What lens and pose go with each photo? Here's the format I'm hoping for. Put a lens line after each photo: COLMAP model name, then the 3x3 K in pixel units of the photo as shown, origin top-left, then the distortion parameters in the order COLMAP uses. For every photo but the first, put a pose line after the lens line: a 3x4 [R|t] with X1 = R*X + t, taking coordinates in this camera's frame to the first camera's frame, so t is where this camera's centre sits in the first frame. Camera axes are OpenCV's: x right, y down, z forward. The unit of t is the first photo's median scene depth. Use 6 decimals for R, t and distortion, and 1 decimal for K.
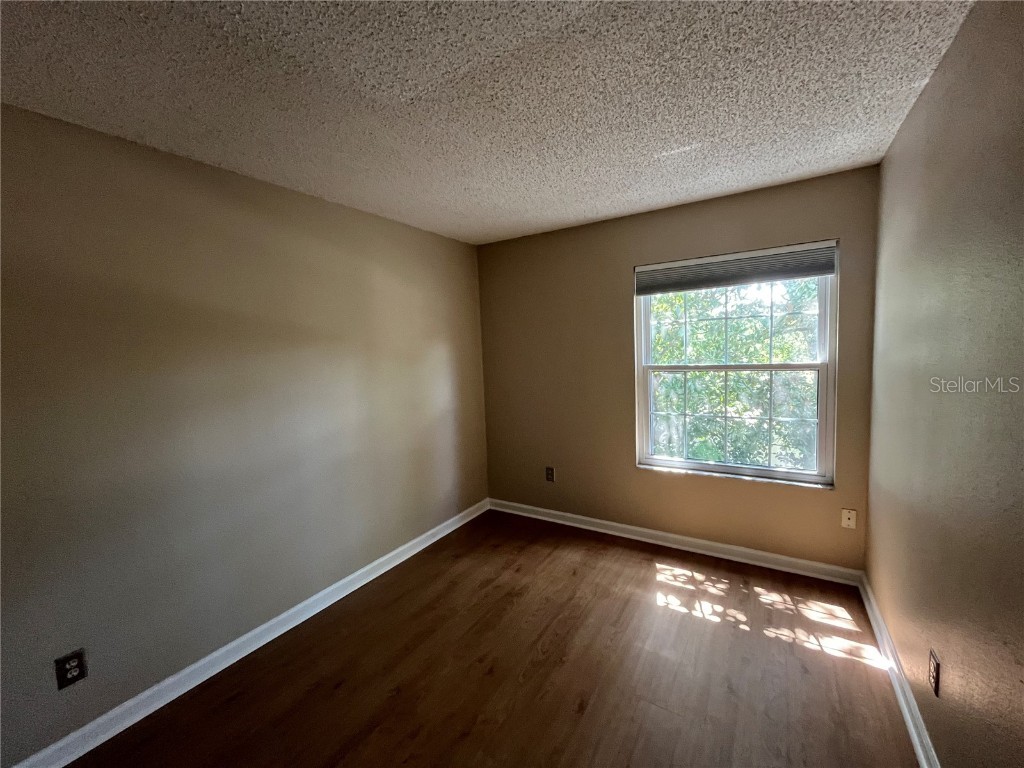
lens RADIAL K [[414.7, 0, 513.8], [0, 414.7, 381.0], [0, 0, 1]] dist [-0.003713, 0.001139]
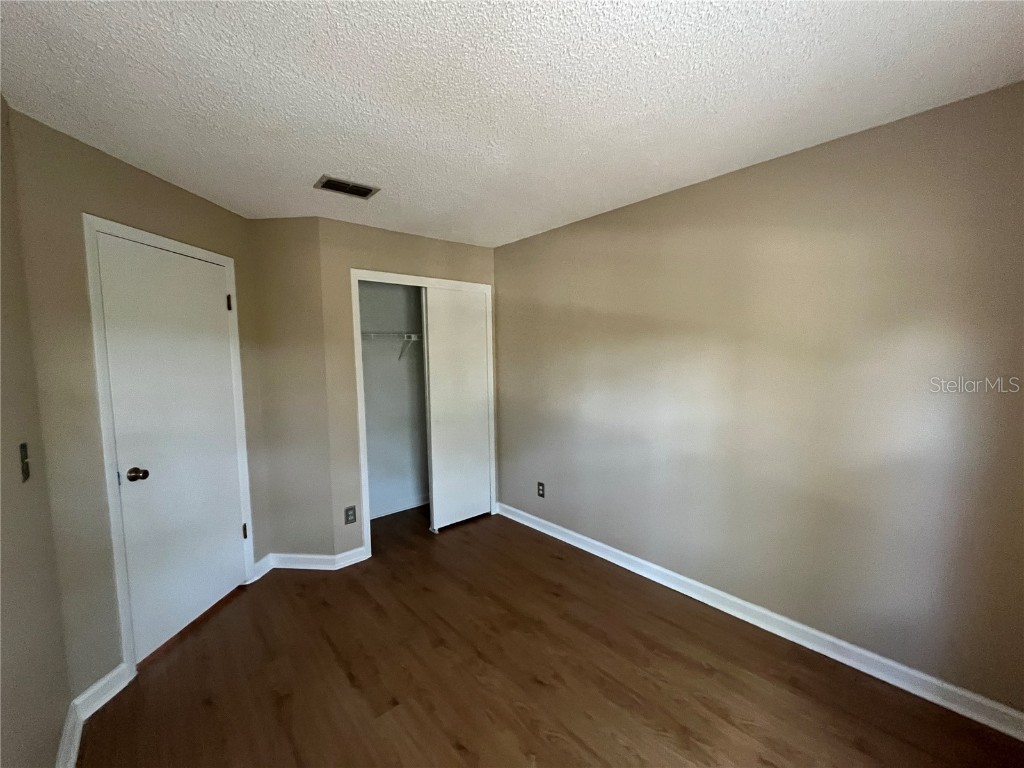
lens RADIAL K [[414.7, 0, 509.1], [0, 414.7, 389.0], [0, 0, 1]] dist [-0.003713, 0.001139]
pose [[-0.287609, 0.132781, -0.948499, 0.734337], [-0.048441, 0.987059, 0.152868, -0.114372], [0.956522, 0.089912, -0.277455, 1.053353]]
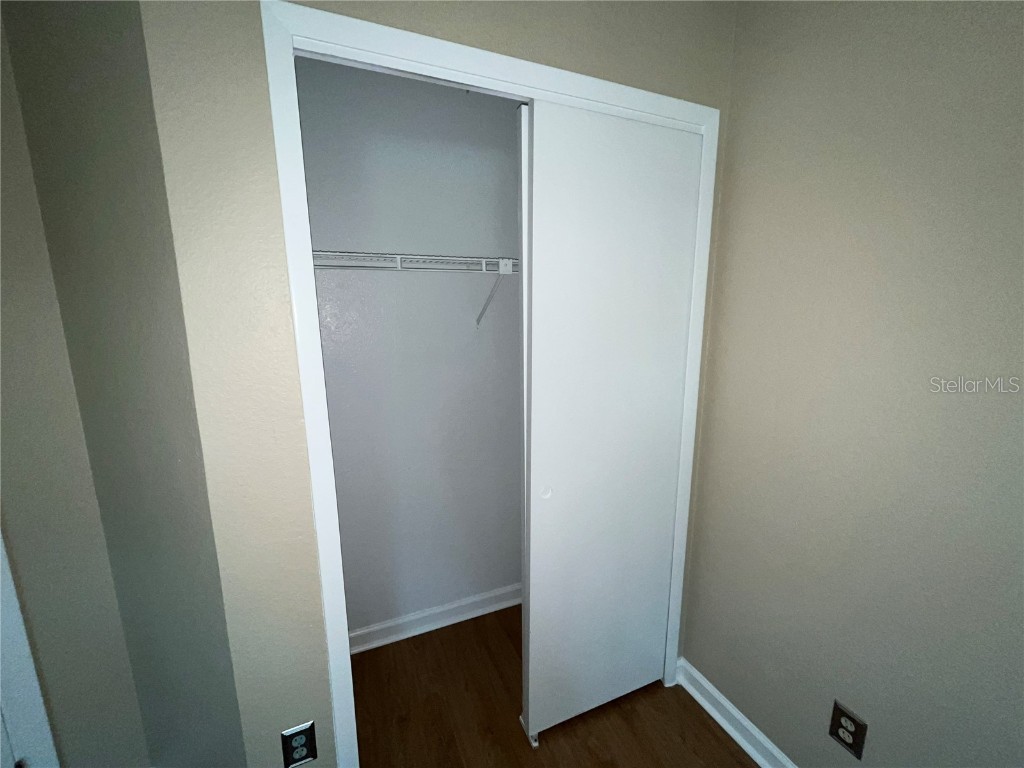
lens RADIAL K [[414.7, 0, 510.8], [0, 414.7, 389.7], [0, 0, 1]] dist [-0.003713, 0.001139]
pose [[-0.564137, 0.198103, -0.801564, -0.217243], [-0.037635, 0.963613, 0.264640, -0.028277], [0.824823, 0.179460, -0.536154, 0.601353]]
